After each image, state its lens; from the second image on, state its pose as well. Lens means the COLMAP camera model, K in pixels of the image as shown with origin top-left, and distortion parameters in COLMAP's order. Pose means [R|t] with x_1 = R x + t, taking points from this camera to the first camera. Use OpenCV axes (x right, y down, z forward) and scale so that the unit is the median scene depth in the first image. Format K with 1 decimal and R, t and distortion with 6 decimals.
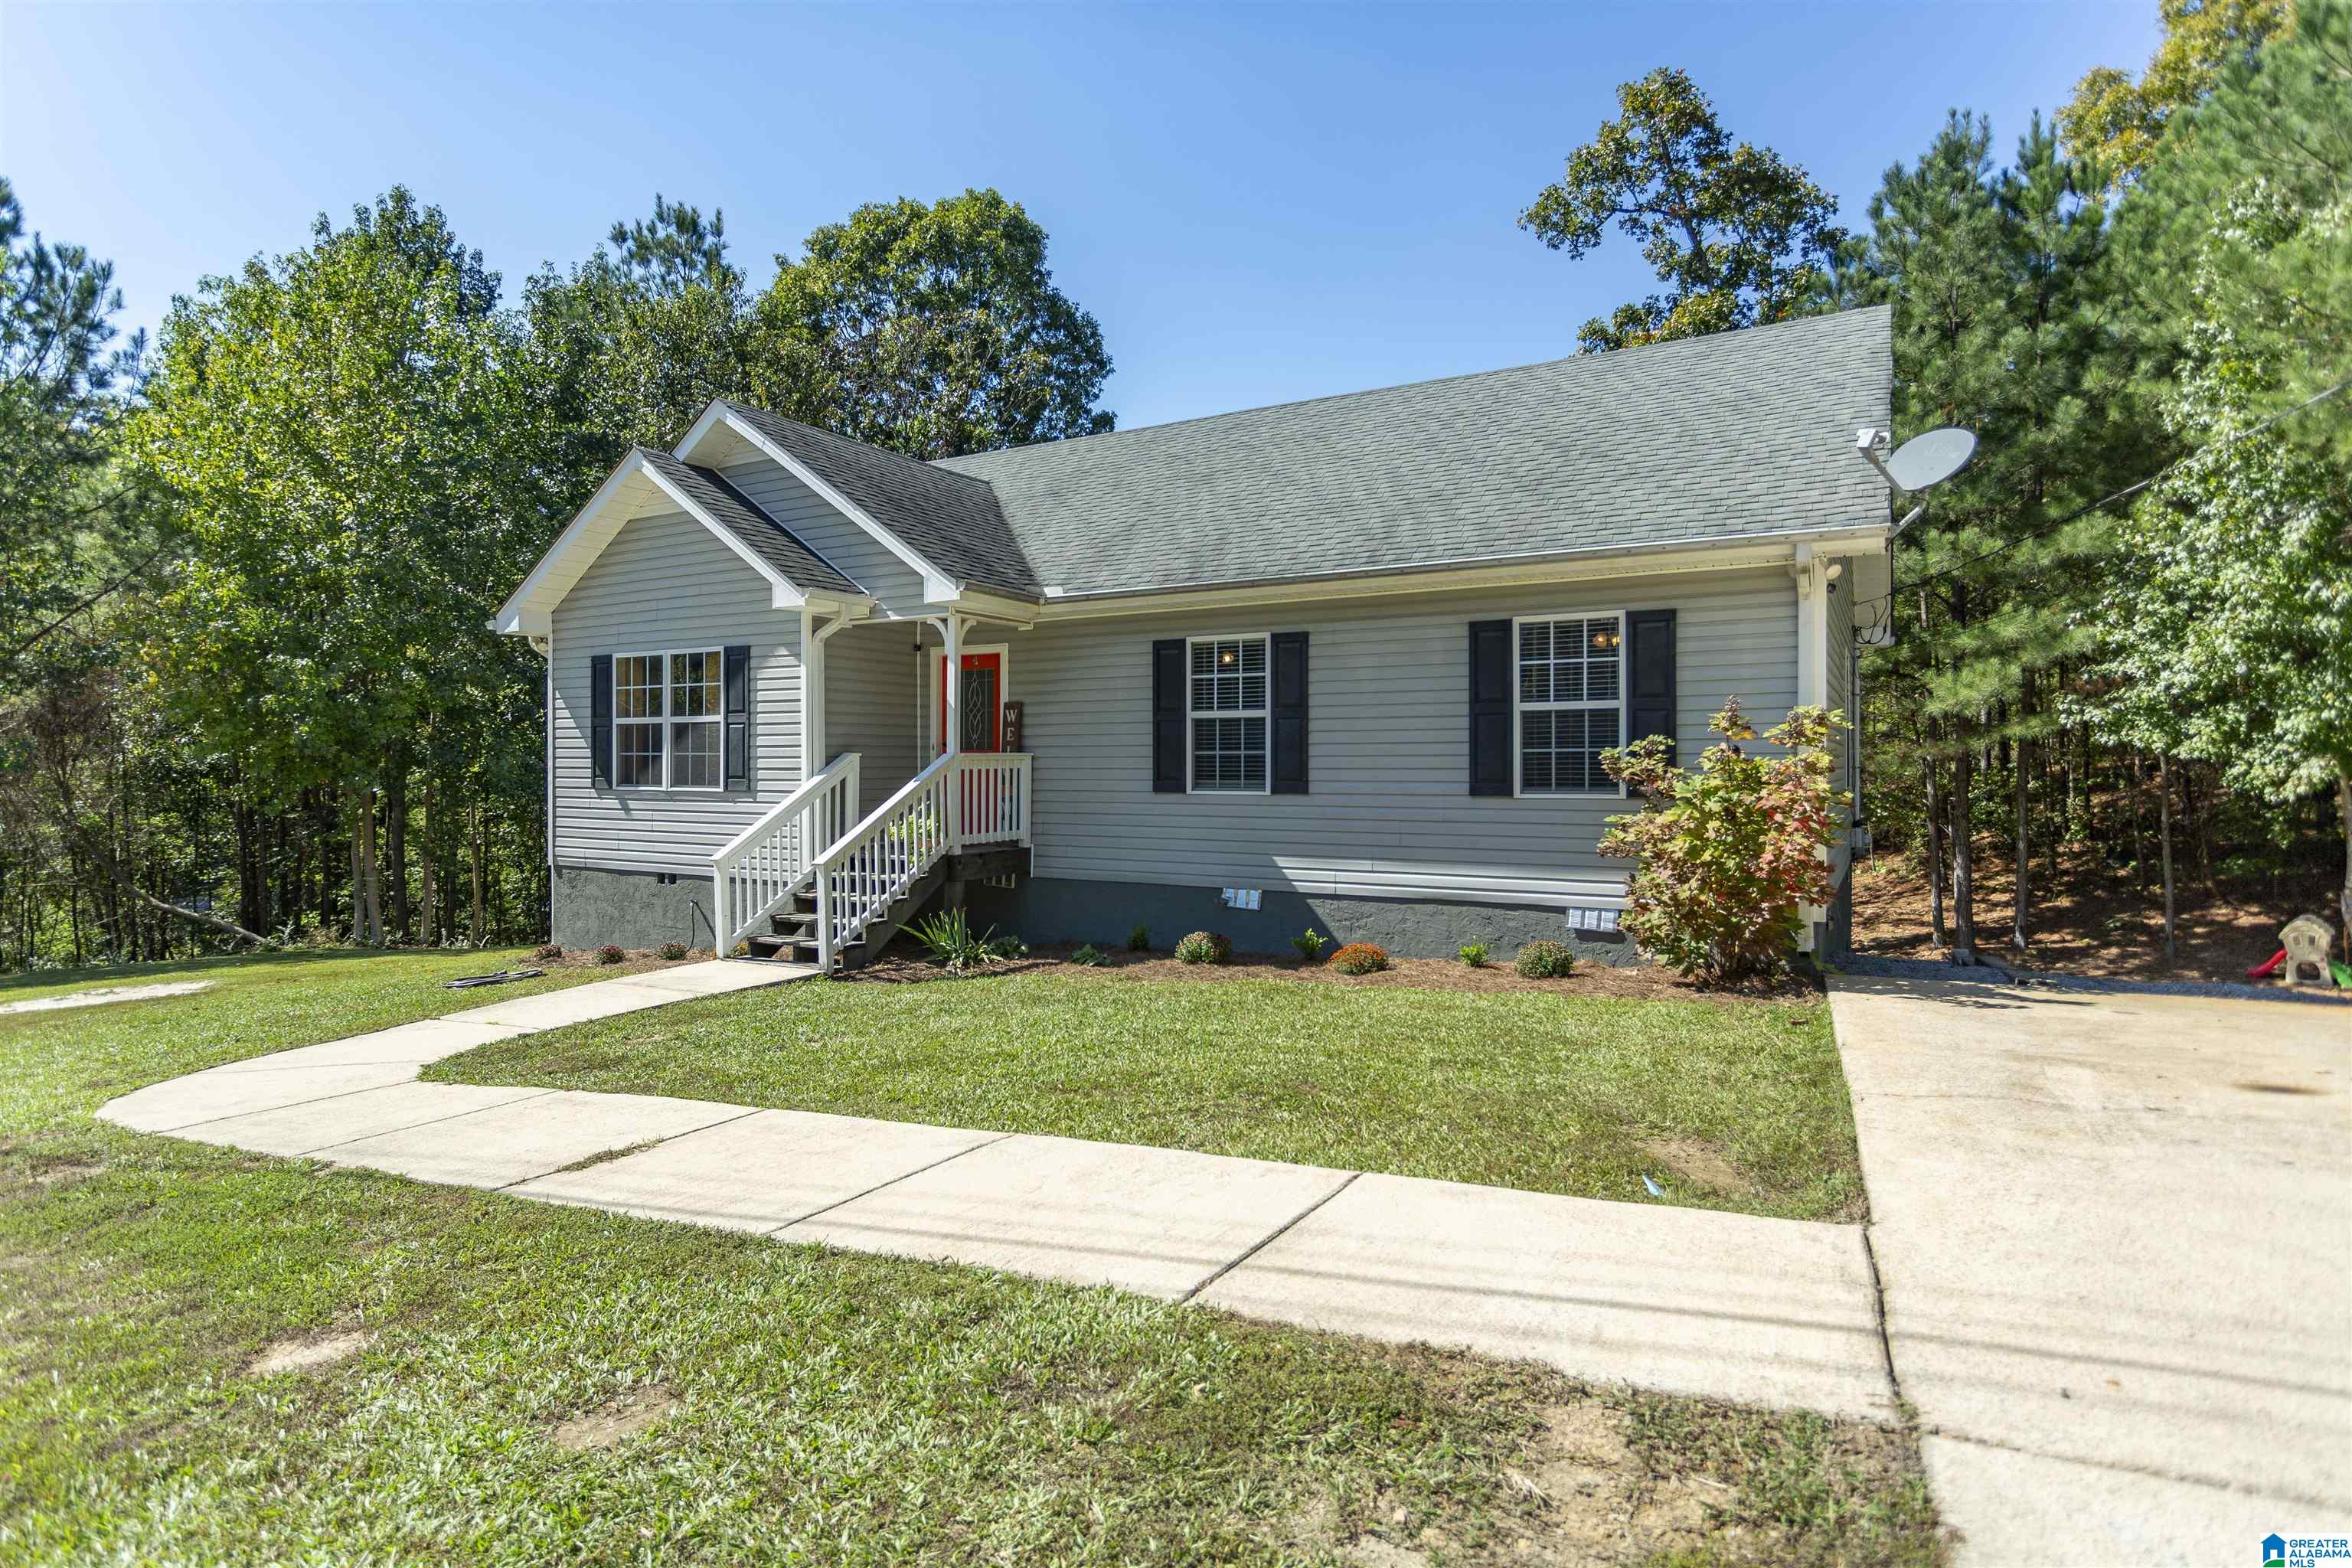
lens RADIAL K [[1305.3, 0, 1164.4], [0, 1305.3, 739.9], [0, 0, 1]] dist [-0.002997, -0.001429]
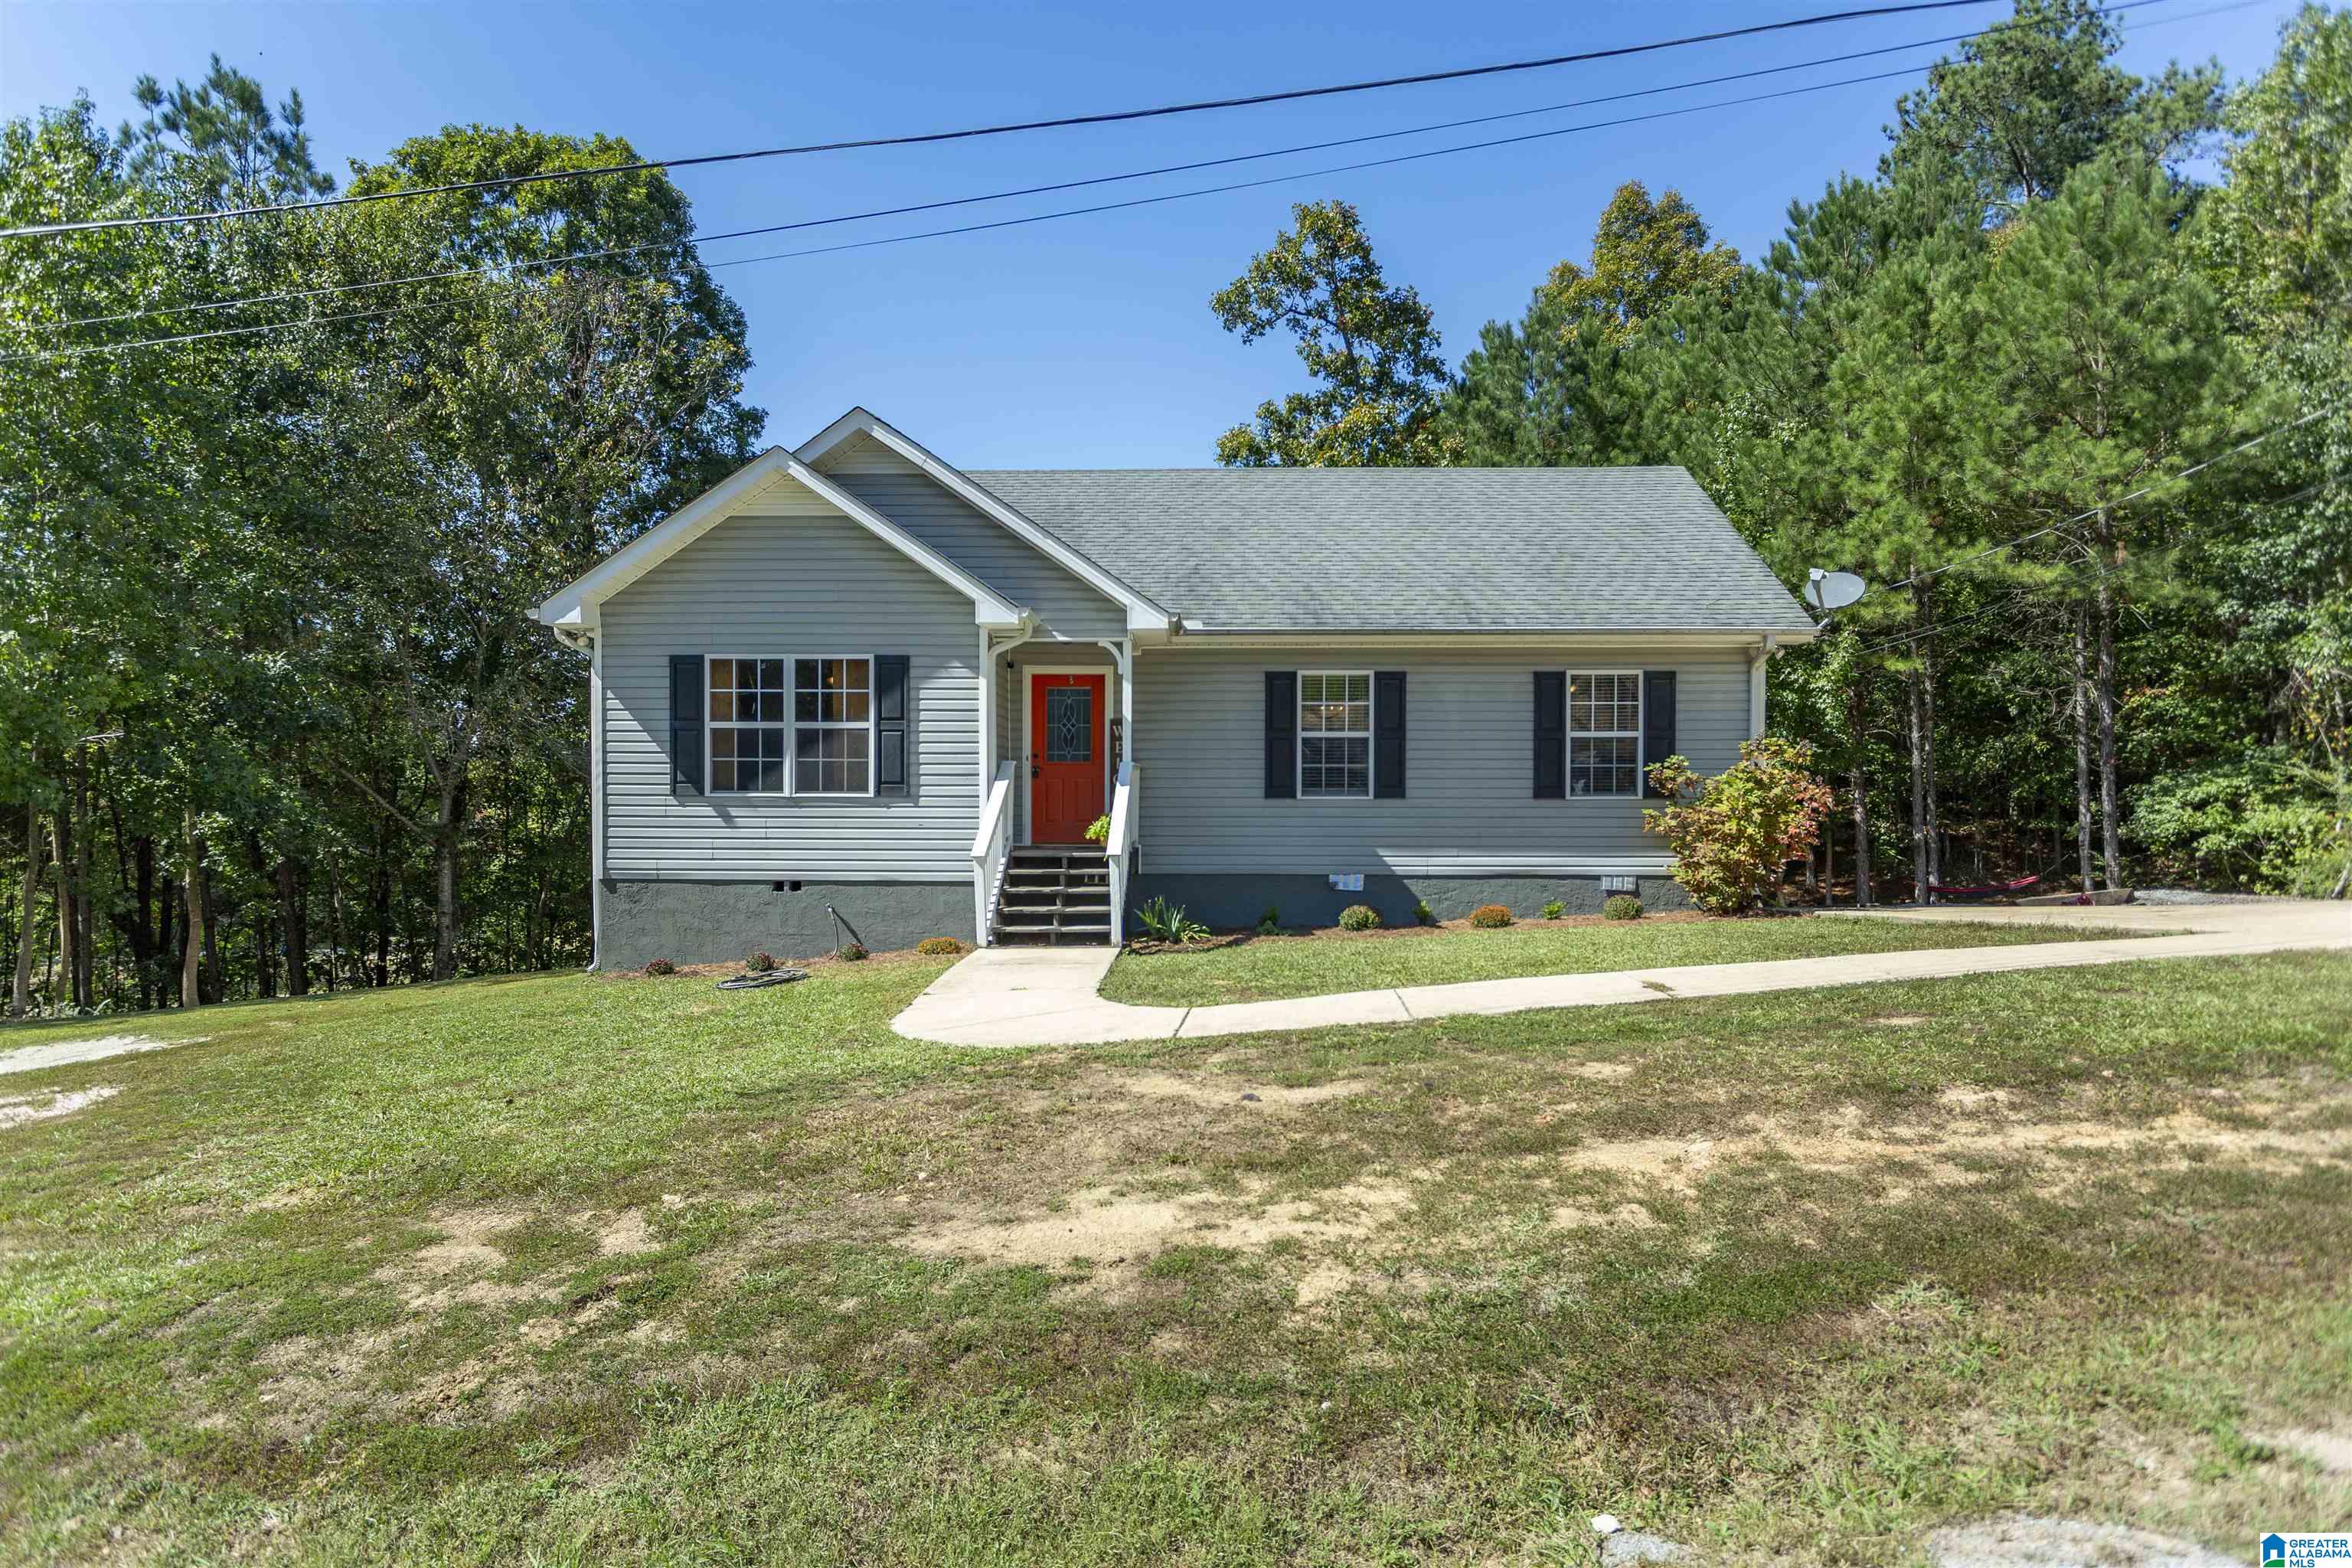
lens RADIAL K [[1444.0, 0, 1177.7], [0, 1444.0, 790.7], [0, 0, 1]] dist [-0.003451, -0.004723]
pose [[0.855766, 0.007443, 0.517310, -0.733250], [-0.011876, 0.999916, 0.005258, 0.026374], [-0.517227, -0.010643, 0.855782, -0.091064]]
